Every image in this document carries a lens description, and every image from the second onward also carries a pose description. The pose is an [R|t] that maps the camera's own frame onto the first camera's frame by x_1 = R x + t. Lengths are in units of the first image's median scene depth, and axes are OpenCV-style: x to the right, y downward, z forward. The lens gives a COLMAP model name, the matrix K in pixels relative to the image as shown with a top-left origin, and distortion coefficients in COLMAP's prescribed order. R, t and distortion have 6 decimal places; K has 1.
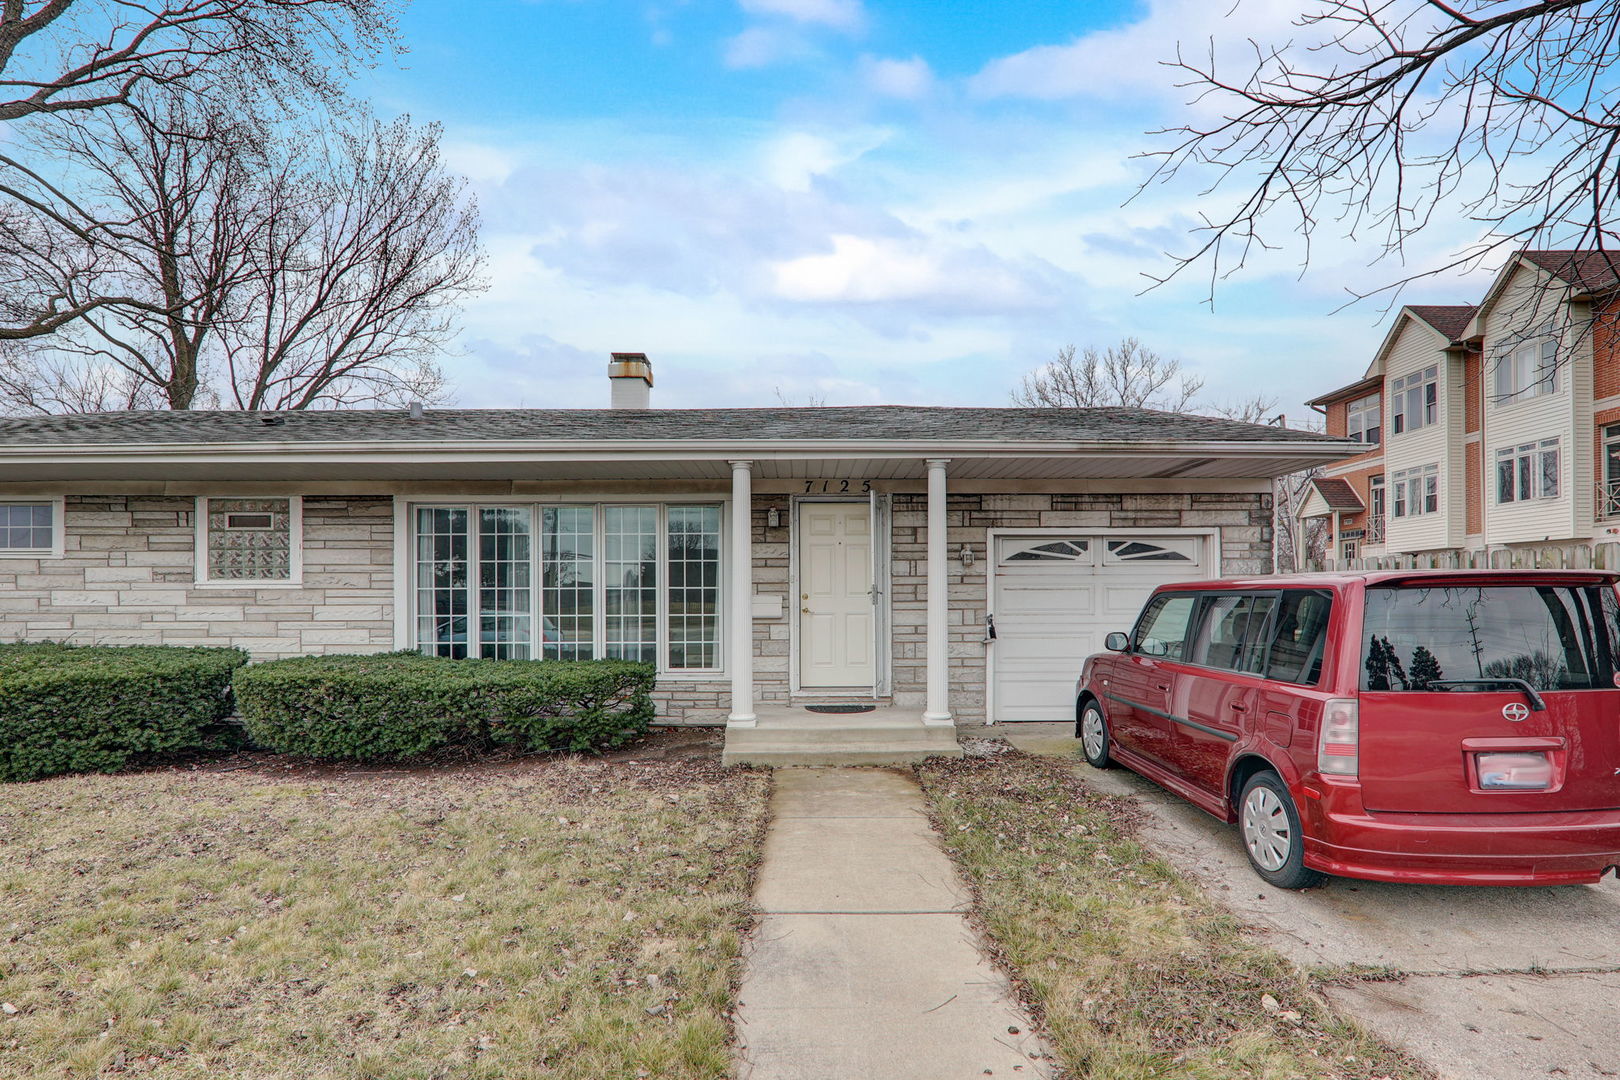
lens RADIAL K [[764.8, 0, 796.1], [0, 764.8, 596.6], [0, 0, 1]] dist [-0.016925, 0.000505]
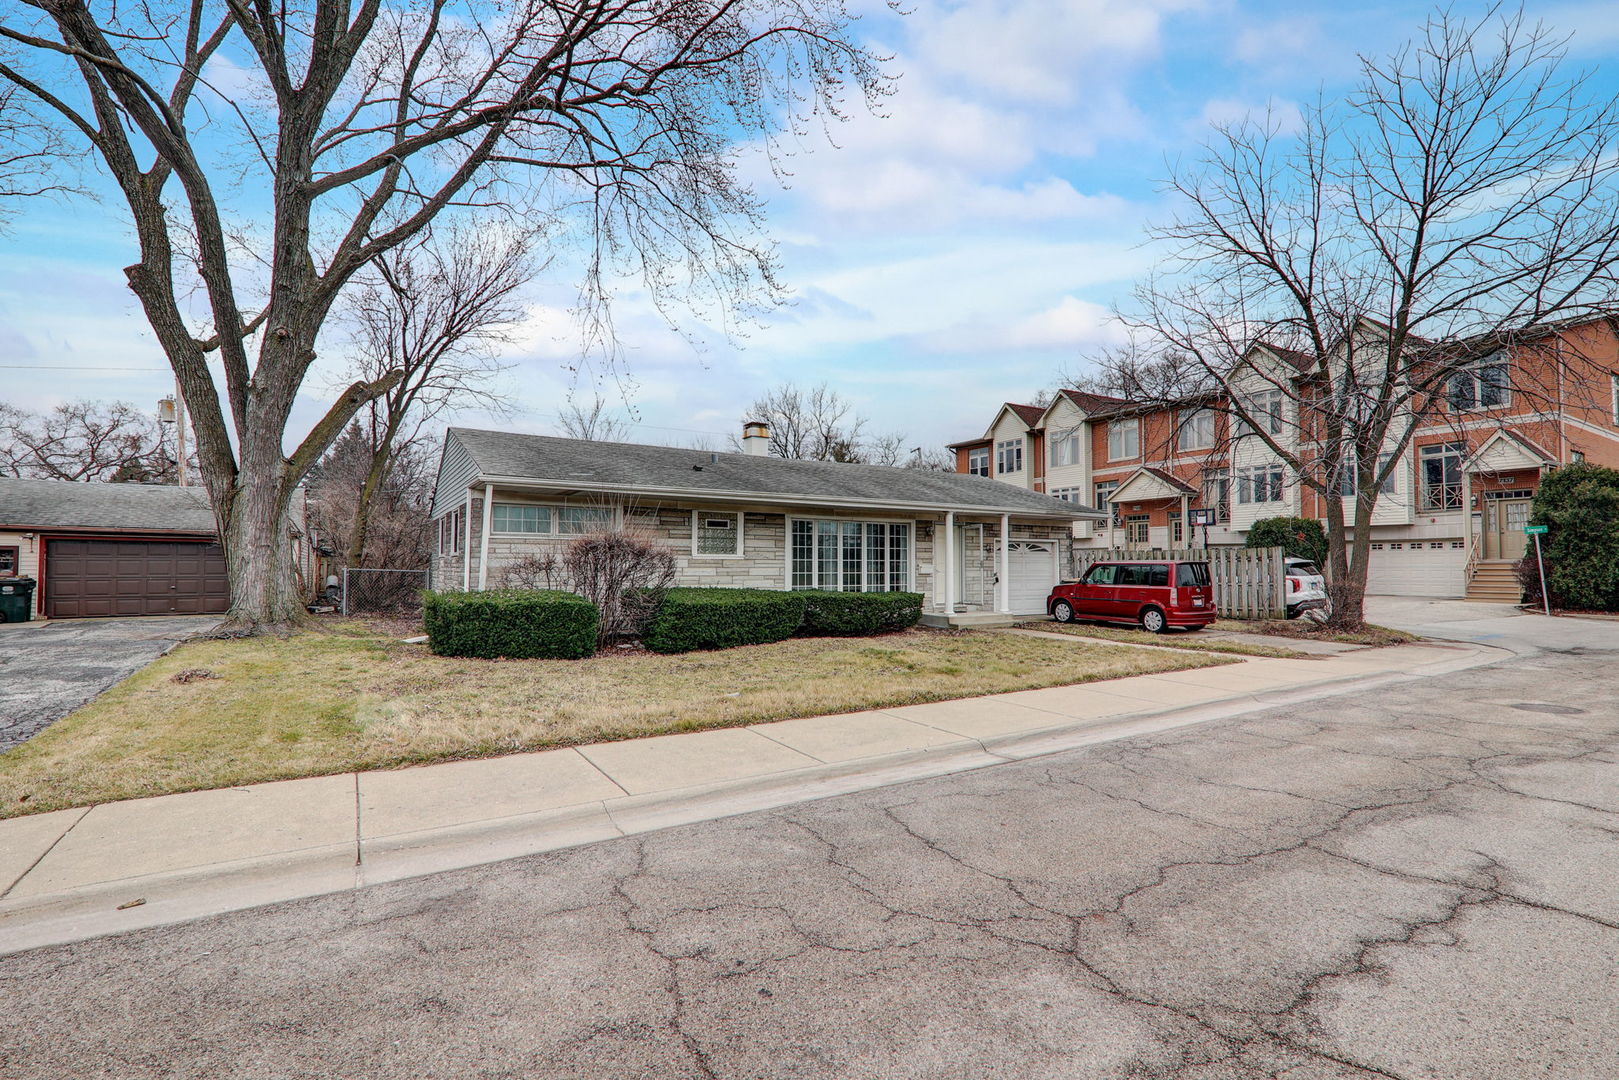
lens RADIAL K [[746.8, 0, 794.3], [0, 746.8, 560.5], [0, 0, 1]] dist [-0.014711, 0.000053]
pose [[0.857255, 0.009652, 0.514801, -1.536937], [-0.007305, 0.999952, -0.006583, 0.004379], [-0.514840, 0.001883, 0.857284, -0.727976]]
